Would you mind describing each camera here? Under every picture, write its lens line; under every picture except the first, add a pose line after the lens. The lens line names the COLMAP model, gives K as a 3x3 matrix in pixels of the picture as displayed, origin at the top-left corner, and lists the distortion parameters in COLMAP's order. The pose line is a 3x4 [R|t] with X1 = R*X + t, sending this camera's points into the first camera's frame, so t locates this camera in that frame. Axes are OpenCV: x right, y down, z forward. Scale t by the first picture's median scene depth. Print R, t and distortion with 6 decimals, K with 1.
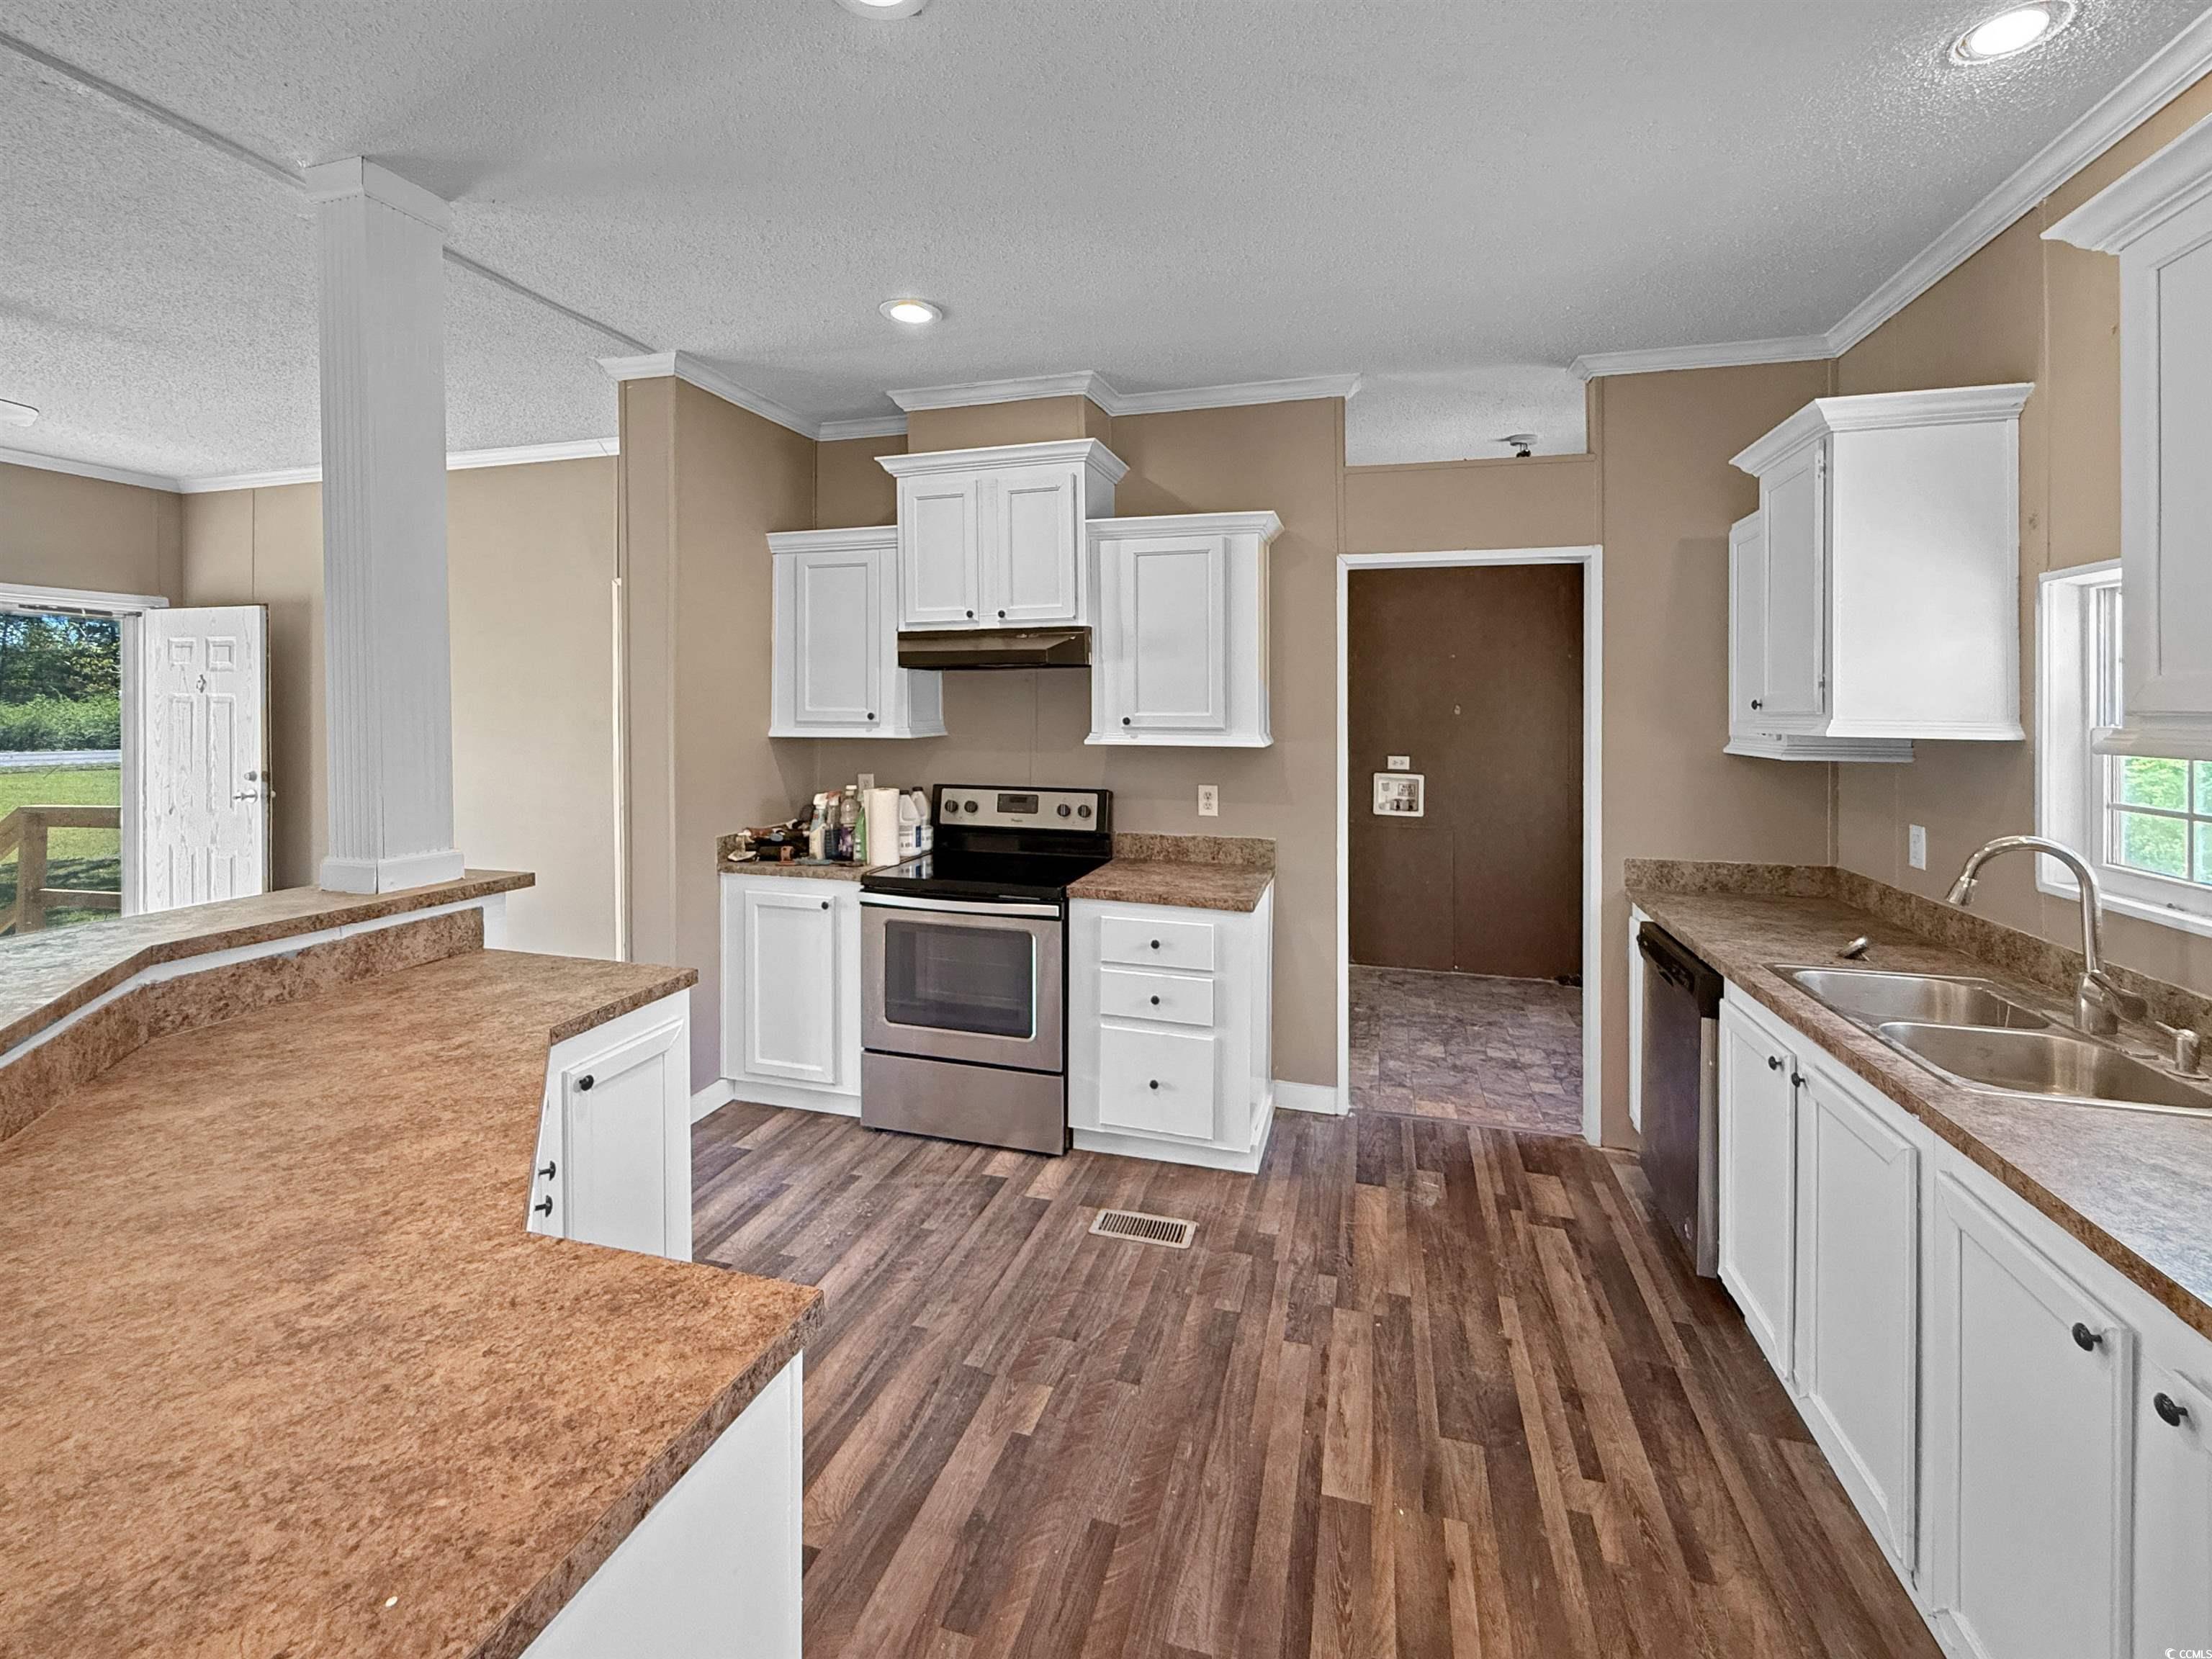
lens RADIAL K [[917.7, 0, 1118.7], [0, 917.7, 839.3], [0, 0, 1]] dist [-0.005038, 0.000116]
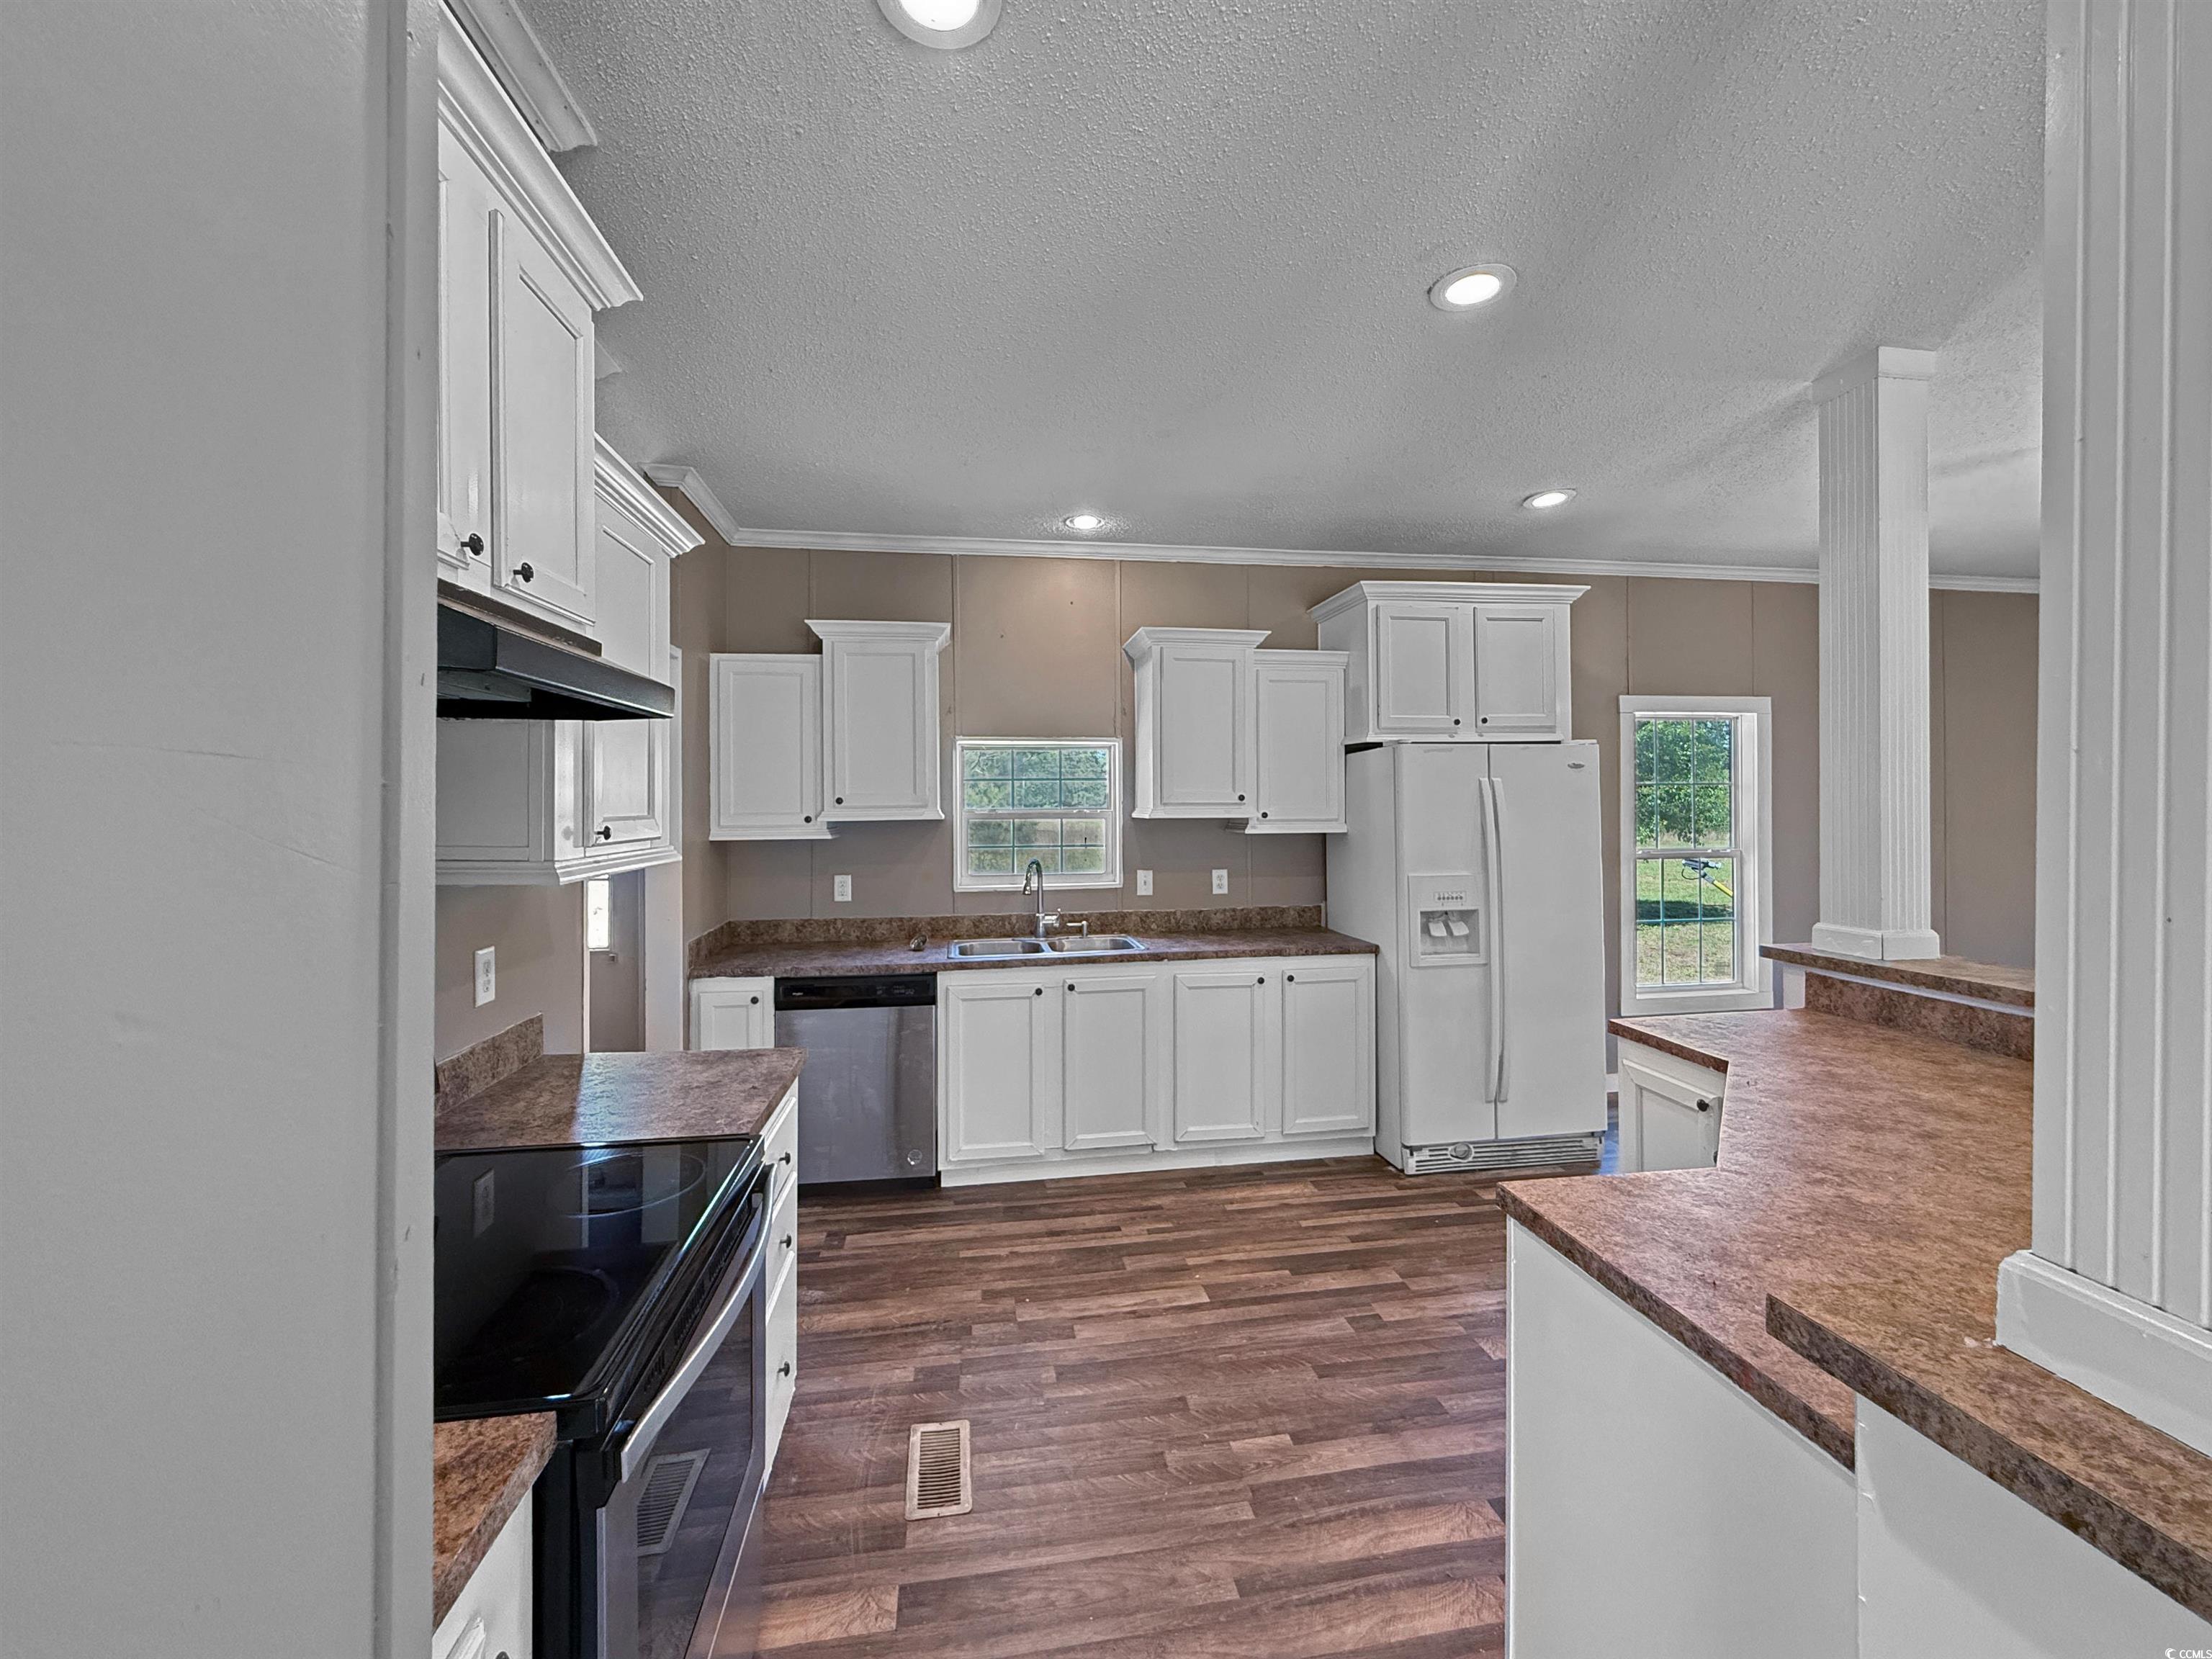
lens RADIAL K [[890.9, 0, 1090.7], [0, 890.9, 811.5], [0, 0, 1]] dist [0.000588, -0.001027]
pose [[-0.405785, -0.012517, 0.913883, -1.093674], [0.131303, 0.988736, 0.071844, -0.262188], [-0.904488, 0.149149, -0.399570, 1.675577]]
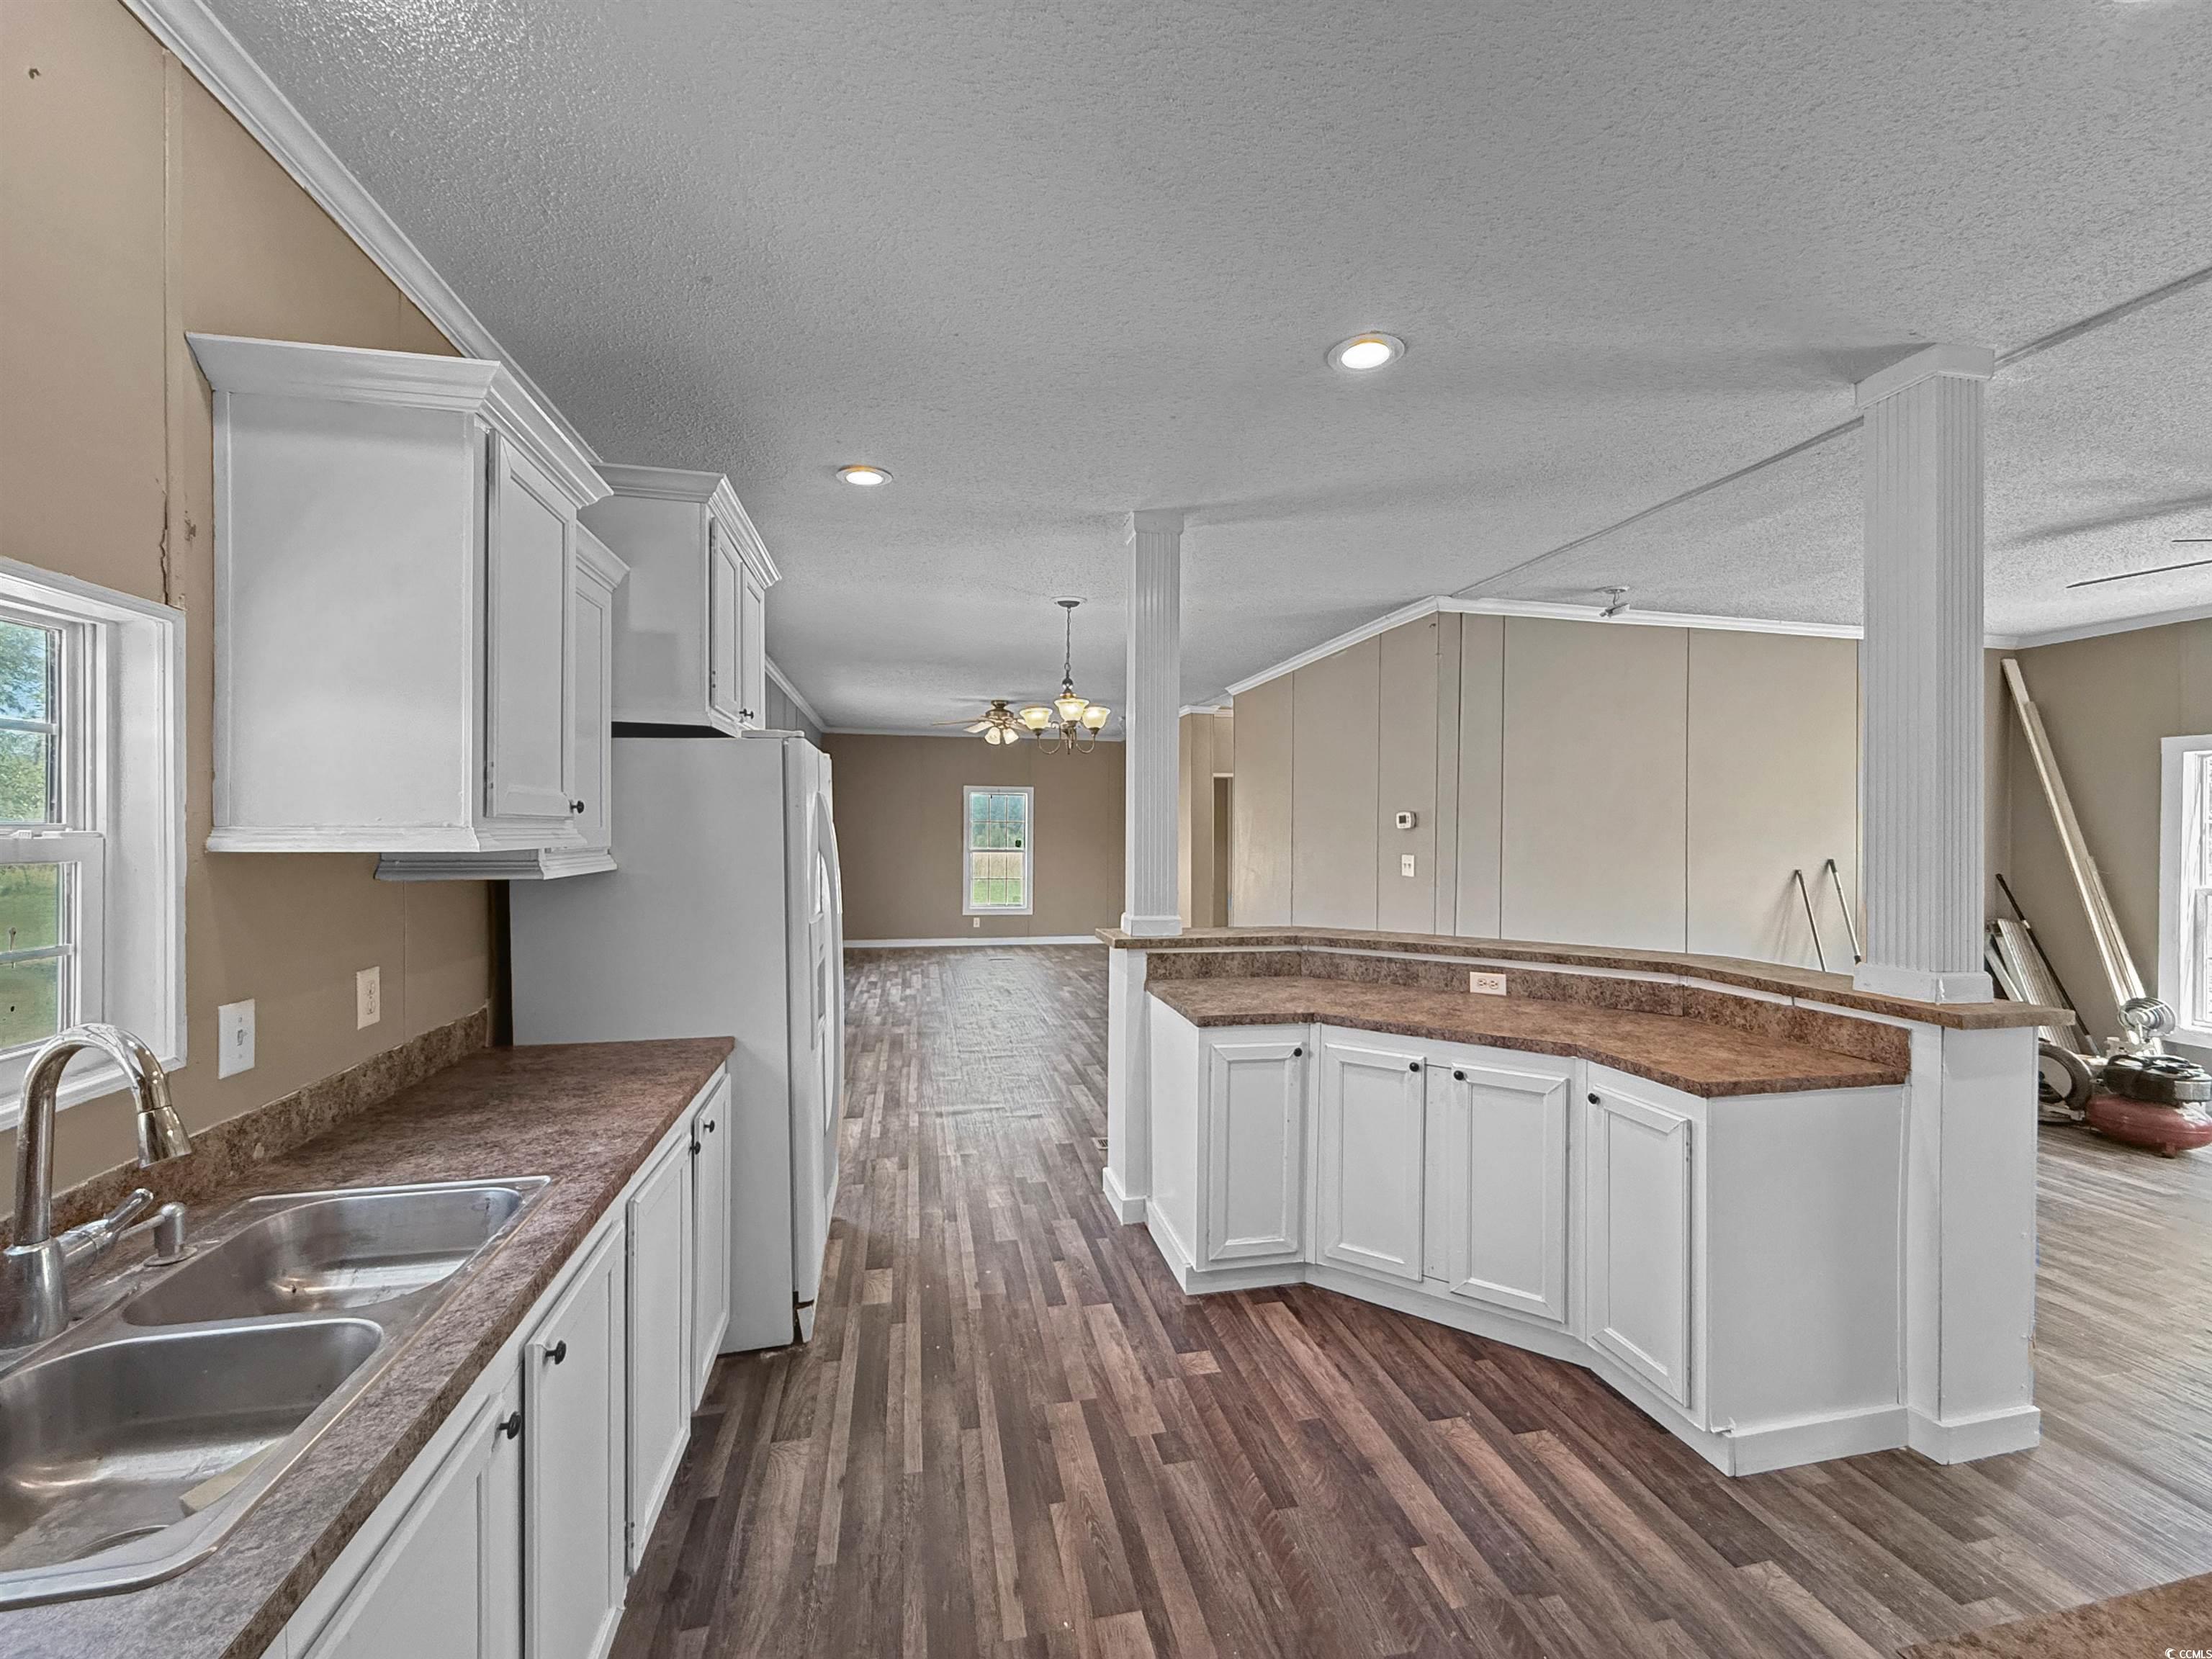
lens RADIAL K [[890.9, 0, 1103.8], [0, 890.9, 840.7], [0, 0, 1]] dist [0.000588, -0.001027]
pose [[-0.884367, -0.007821, -0.466727, 0.718706], [-0.079642, 0.987728, 0.134355, -0.243279], [0.459949, 0.155990, -0.874136, 1.698654]]
